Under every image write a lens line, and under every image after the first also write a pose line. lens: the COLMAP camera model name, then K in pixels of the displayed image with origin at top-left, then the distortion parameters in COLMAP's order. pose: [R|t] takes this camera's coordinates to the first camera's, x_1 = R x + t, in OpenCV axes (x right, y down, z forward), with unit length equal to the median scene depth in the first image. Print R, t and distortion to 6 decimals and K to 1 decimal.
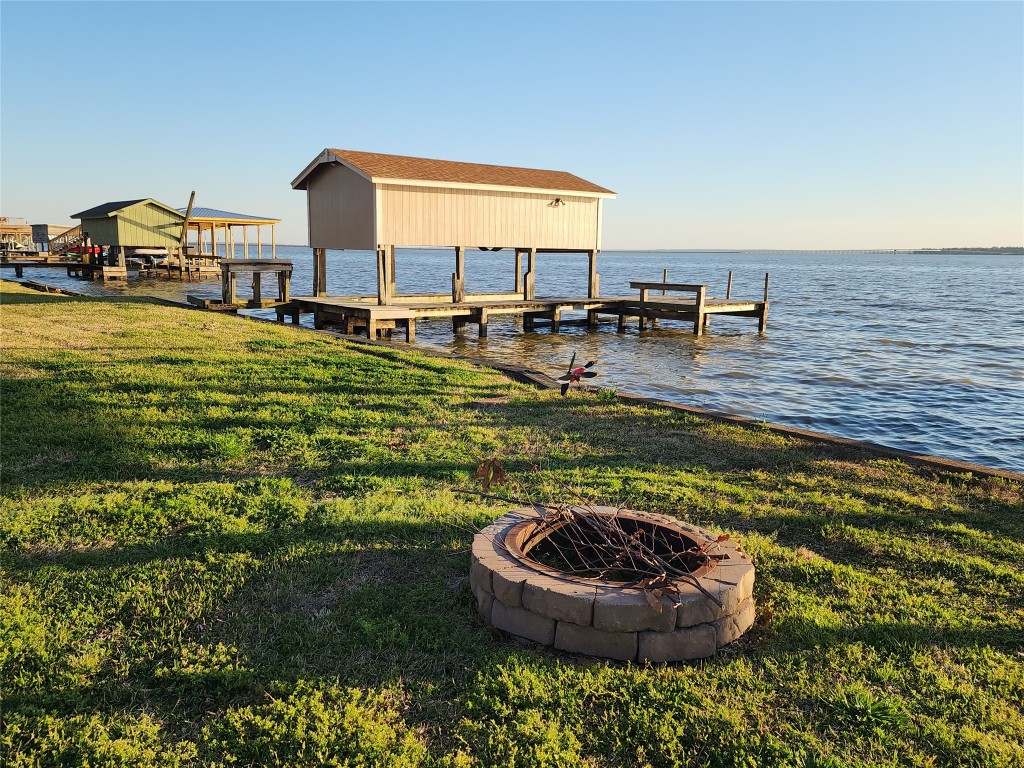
lens RADIAL K [[610.3, 0, 510.4], [0, 610.3, 379.5], [0, 0, 1]] dist [0.000542, -0.003415]
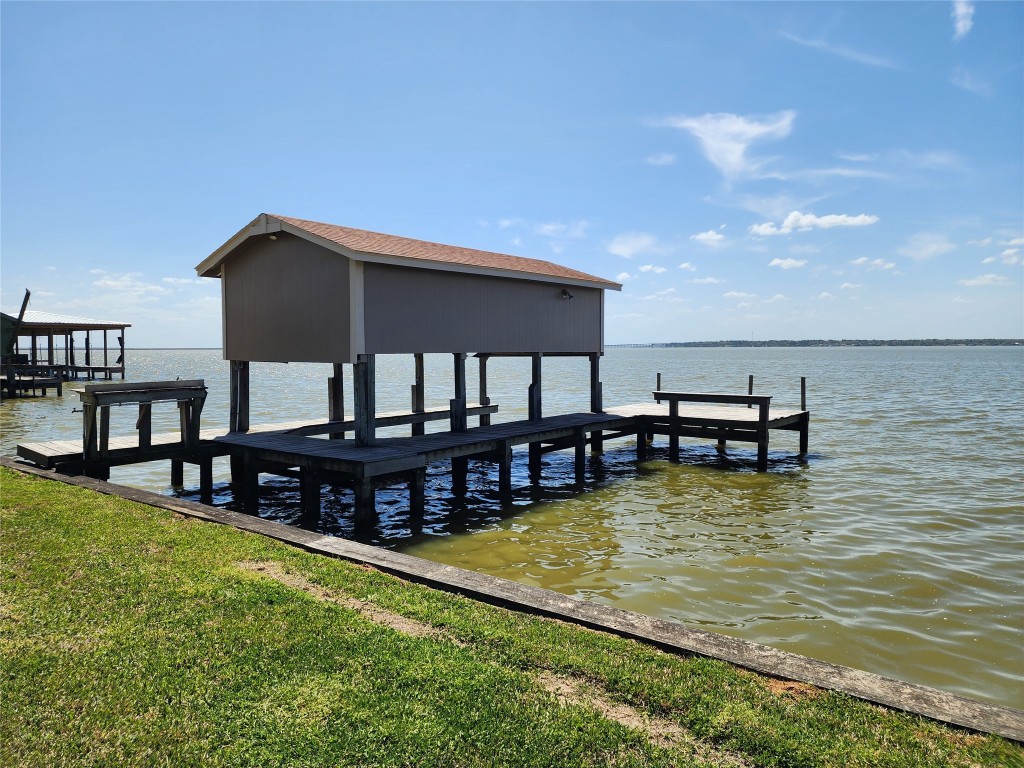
lens RADIAL K [[610.3, 0, 510.4], [0, 610.3, 379.5], [0, 0, 1]] dist [0.000542, -0.003415]
pose [[0.978933, -0.026098, 0.202506, -0.156249], [0.059091, 0.985567, -0.158636, -0.066623], [-0.195443, 0.167260, 0.966347, 0.288418]]
